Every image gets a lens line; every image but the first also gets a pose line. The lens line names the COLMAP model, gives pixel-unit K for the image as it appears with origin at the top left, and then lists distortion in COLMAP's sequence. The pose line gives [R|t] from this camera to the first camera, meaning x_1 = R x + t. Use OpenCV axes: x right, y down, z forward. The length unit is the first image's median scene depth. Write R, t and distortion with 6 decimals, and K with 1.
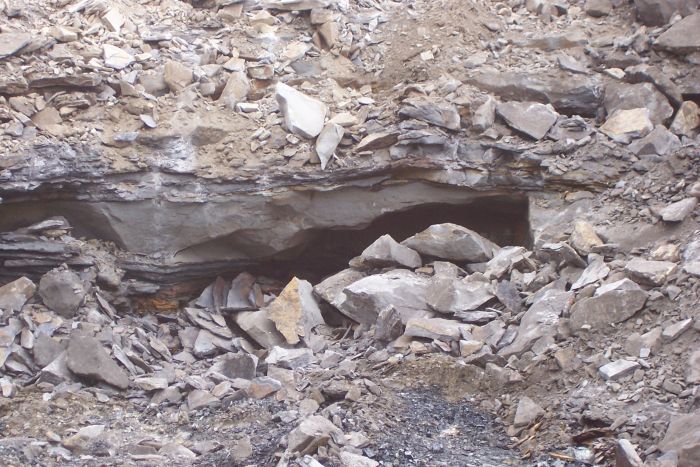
lens RADIAL K [[2070.1, 0, 350.0], [0, 2070.1, 233.5], [0, 0, 1]] dist [-0.093687, -0.129752]
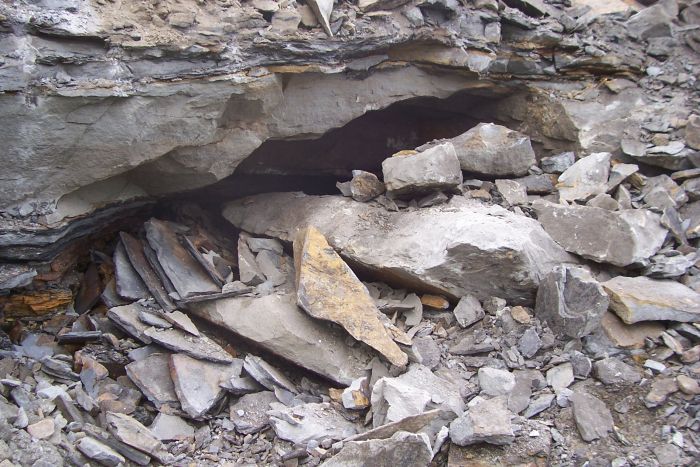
lens RADIAL K [[708.0, 0, 350.0], [0, 708.0, 233.5], [0, 0, 1]] dist [-0.197232, 0.195225]
pose [[0.800442, -0.120898, 0.587092, -0.129570], [0.044194, 0.988686, 0.143342, -0.003974], [-0.597779, -0.088791, 0.796729, 0.830702]]
